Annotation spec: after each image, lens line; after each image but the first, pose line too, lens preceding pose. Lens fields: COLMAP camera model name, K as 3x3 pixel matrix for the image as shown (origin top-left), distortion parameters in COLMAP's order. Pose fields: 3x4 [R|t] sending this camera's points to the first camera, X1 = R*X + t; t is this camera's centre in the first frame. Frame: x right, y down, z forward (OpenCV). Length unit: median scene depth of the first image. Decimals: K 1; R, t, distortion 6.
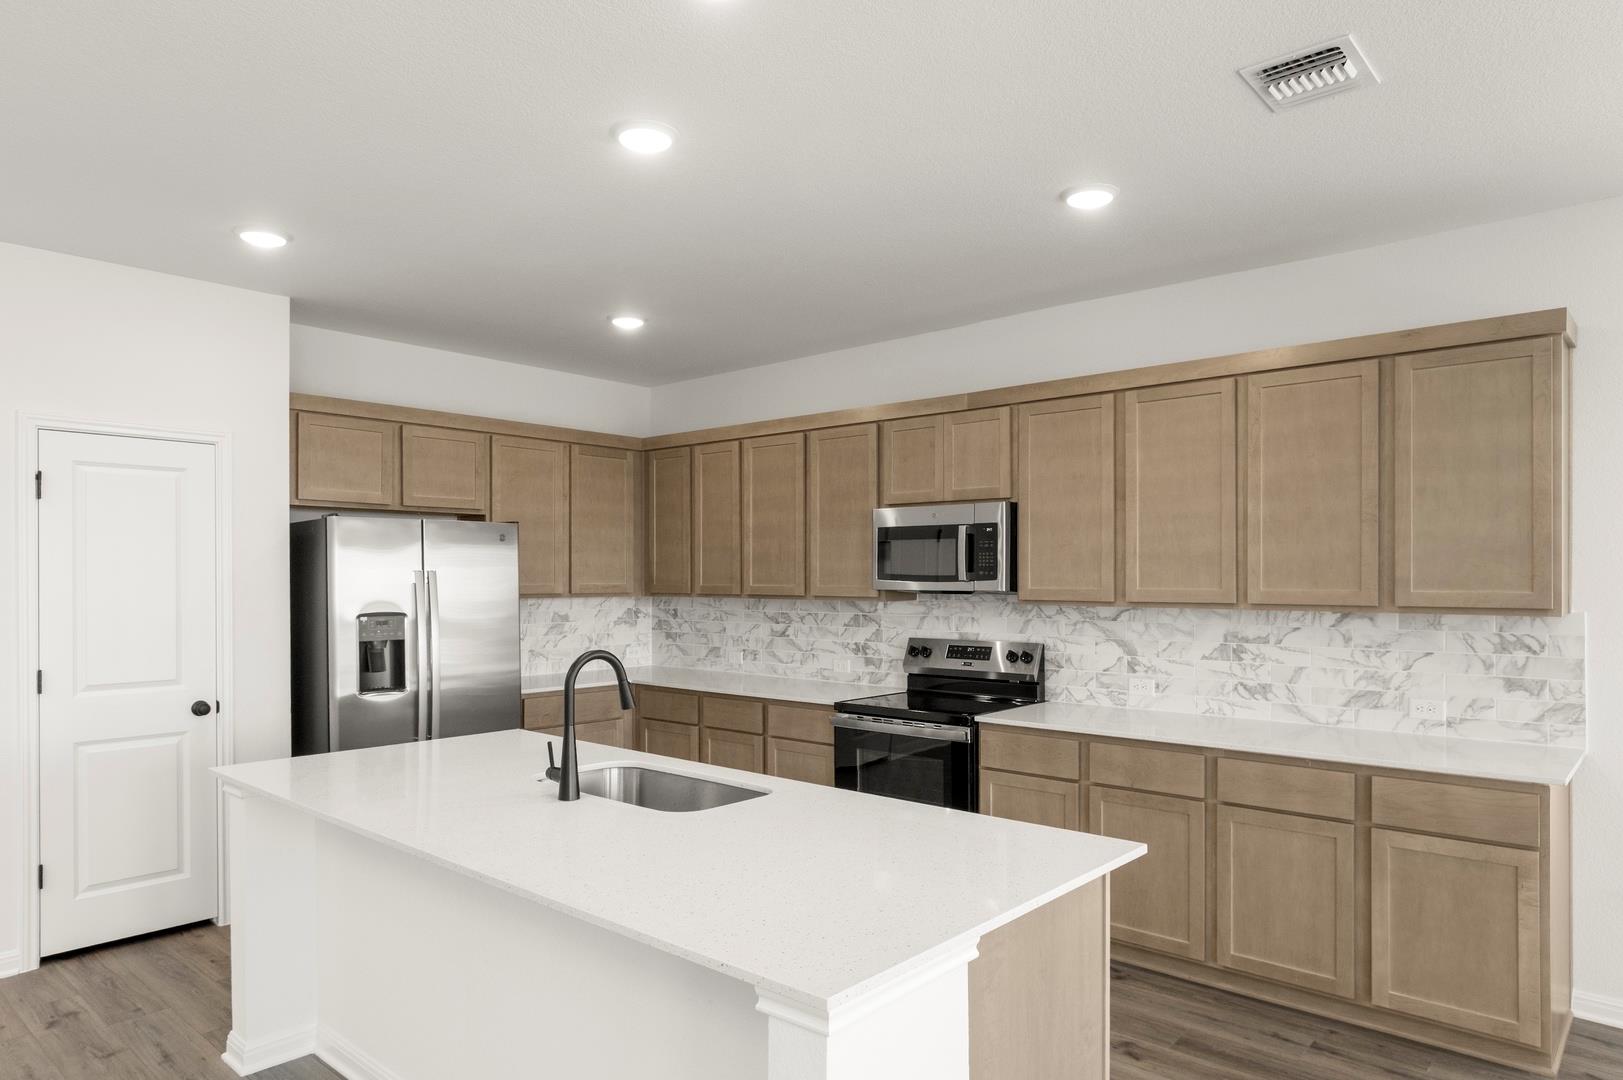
lens RADIAL K [[1000.8, 0, 844.8], [0, 1000.8, 579.7], [0, 0, 1]] dist [0.000064, 0.001582]
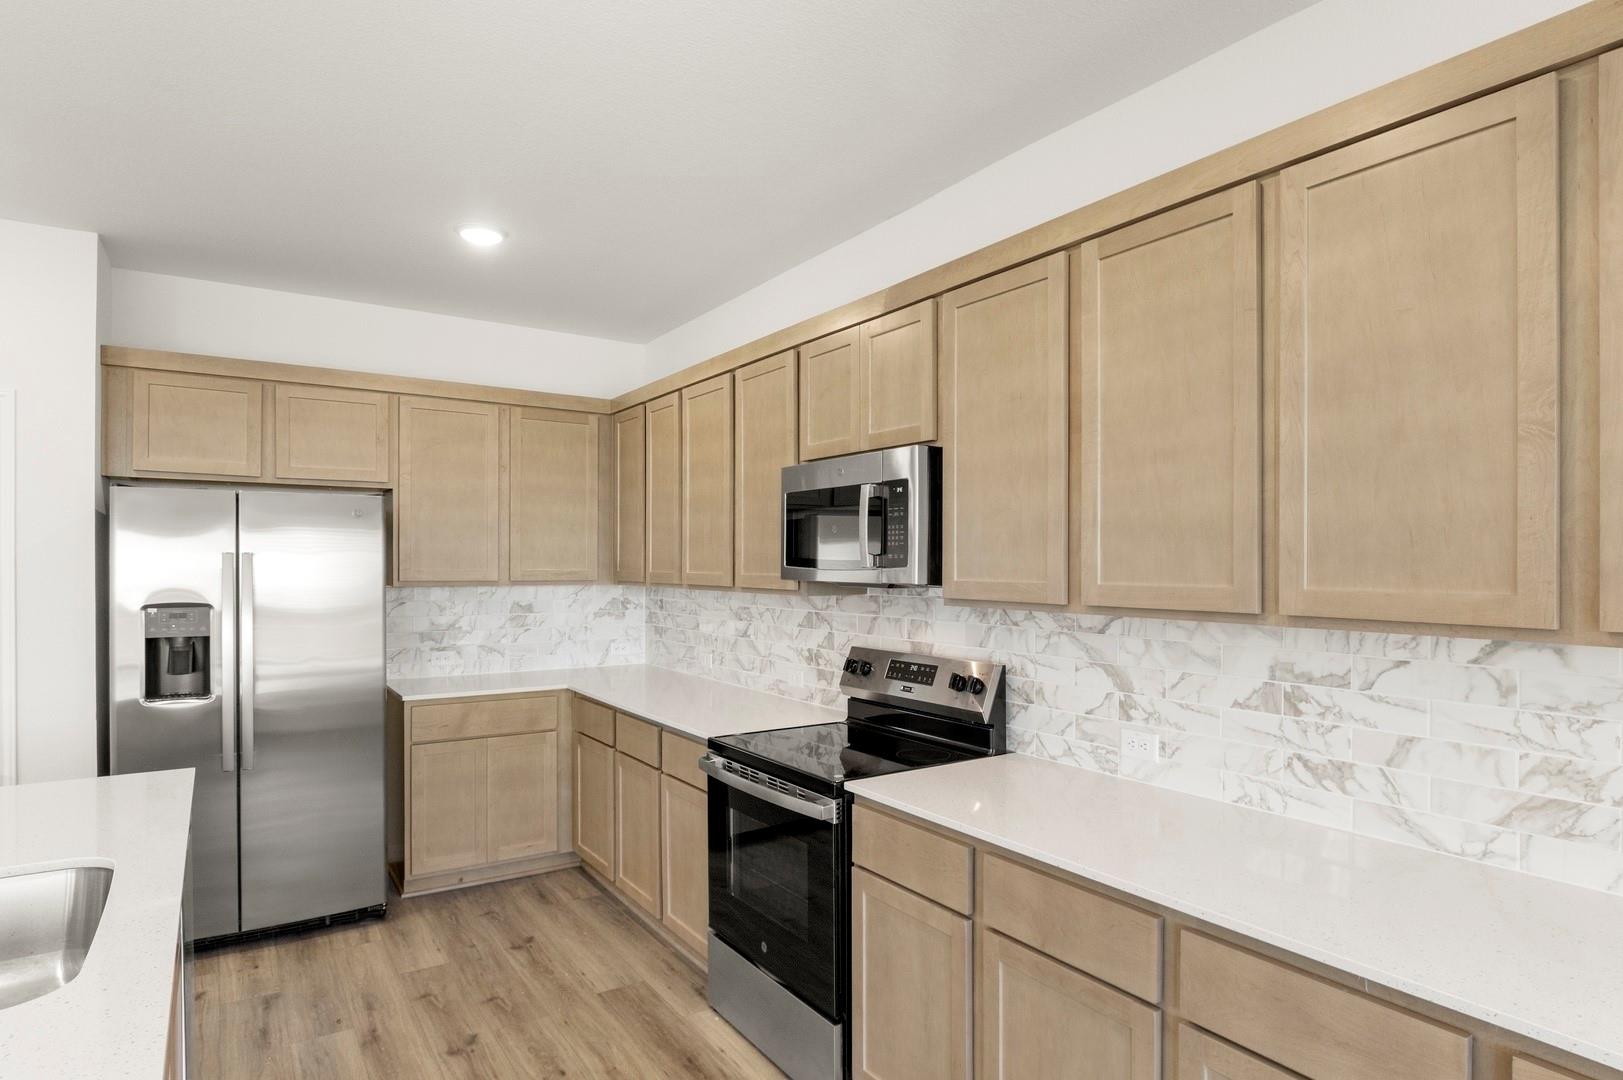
lens RADIAL K [[905.4, 0, 840.8], [0, 905.4, 565.0], [0, 0, 1]] dist [-0.000670, -0.009101]
pose [[0.966494, 0.003870, -0.256661, 0.258456], [-0.004323, 0.999990, -0.001203, -0.000142], [0.256653, 0.002272, 0.966501, 0.419549]]
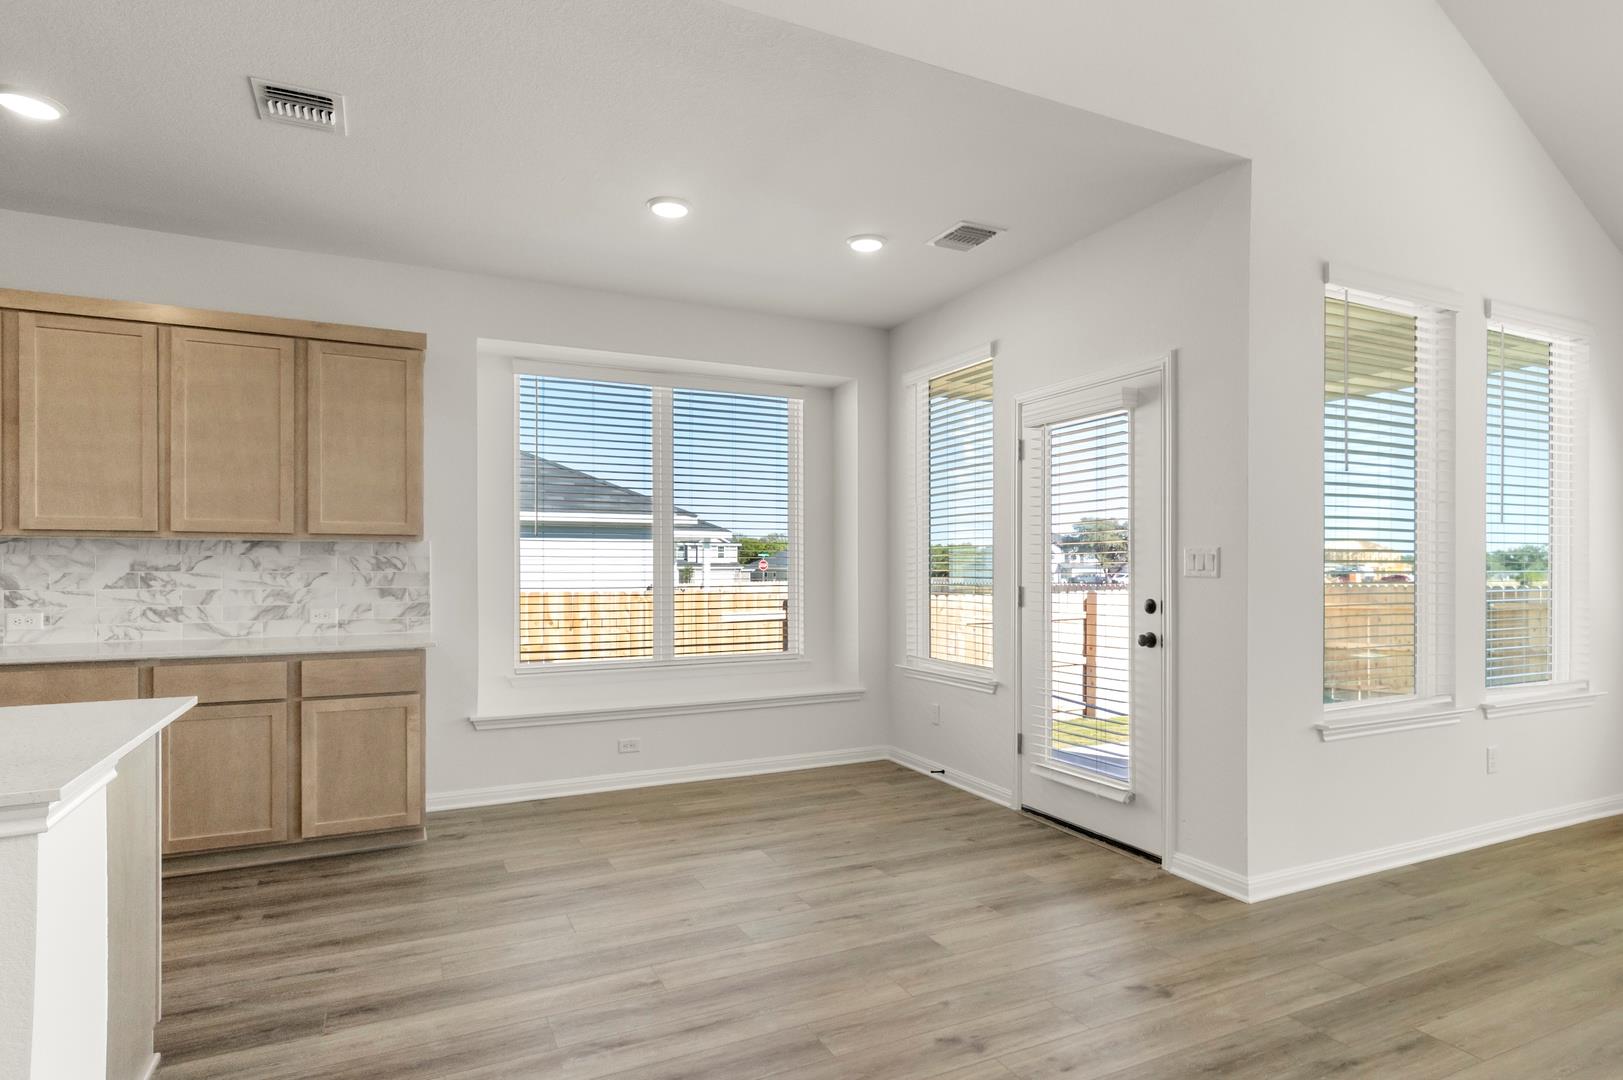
lens RADIAL K [[883.2, 0, 830.2], [0, 883.2, 567.0], [0, 0, 1]] dist [0.003627, -0.002324]
pose [[0.388827, 0.000551, 0.921310, -0.186274], [0.002503, 0.999995, -0.001654, 0.057093], [-0.921307, 0.002949, 0.388824, -0.050061]]
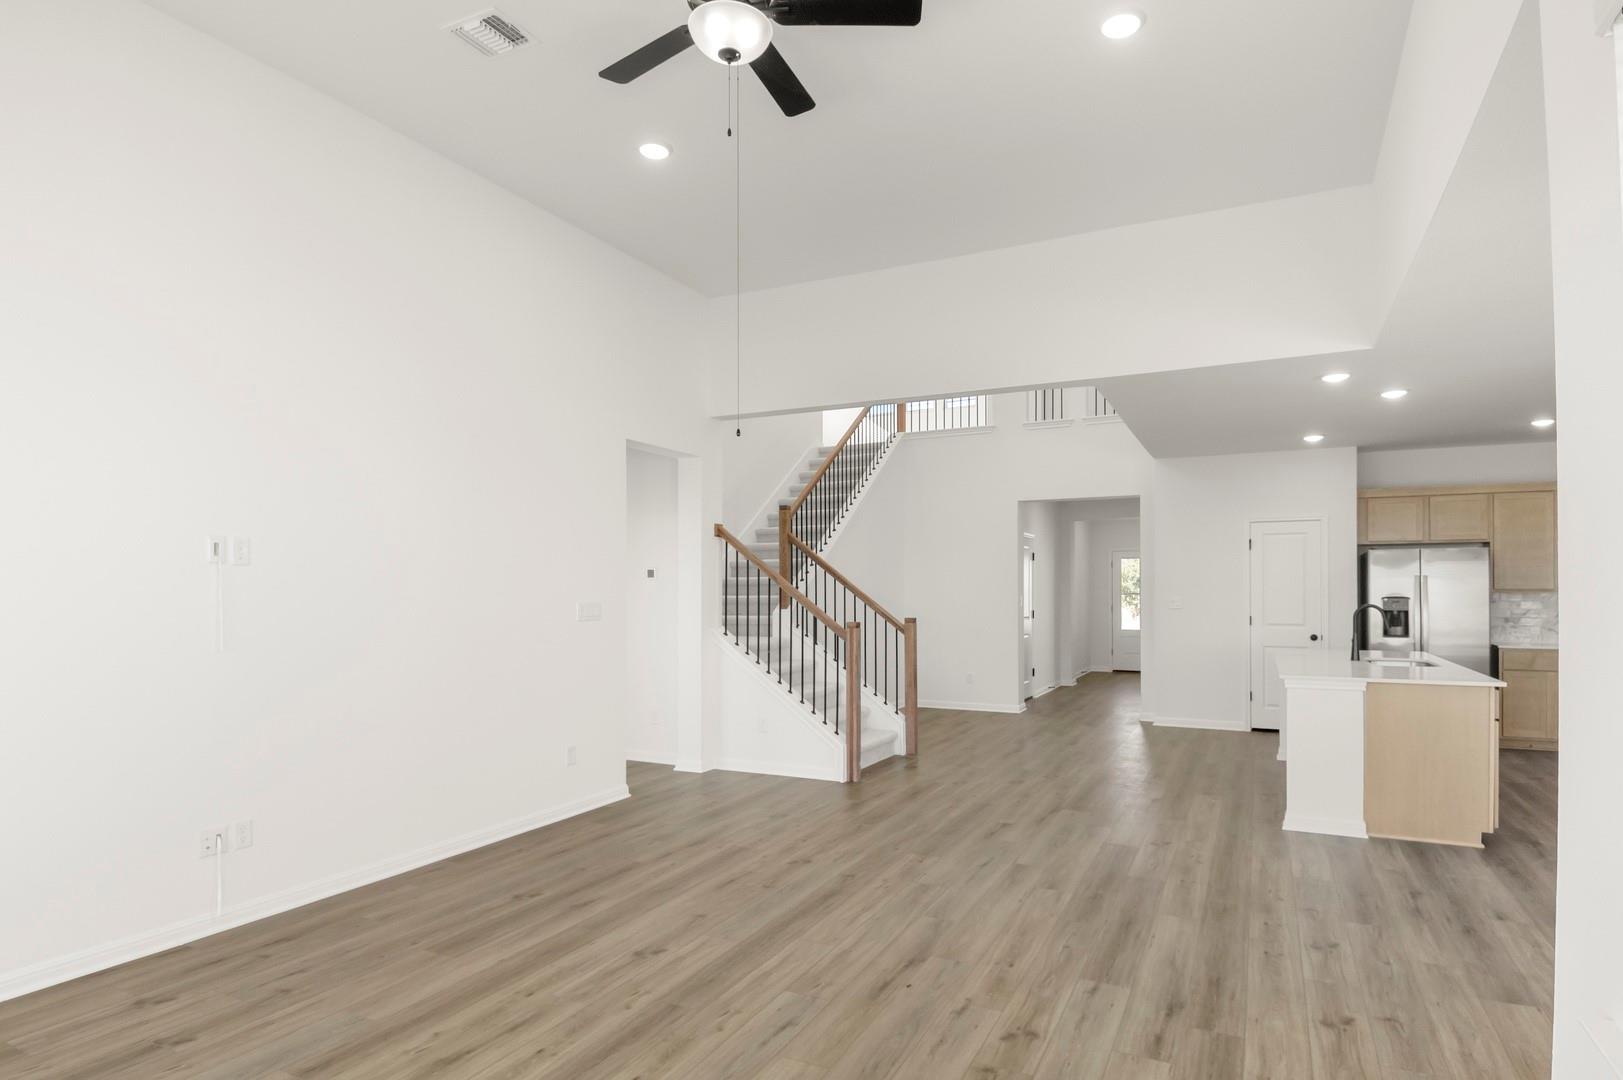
lens RADIAL K [[860.6, 0, 838.6], [0, 860.6, 568.3], [0, 0, 1]] dist [0.040159, -0.049498]
pose [[0.255895, -0.031811, -0.966181, 0.929461], [-0.003327, 0.999424, -0.033787, 0.039451], [0.966699, 0.011860, 0.255641, -0.519984]]
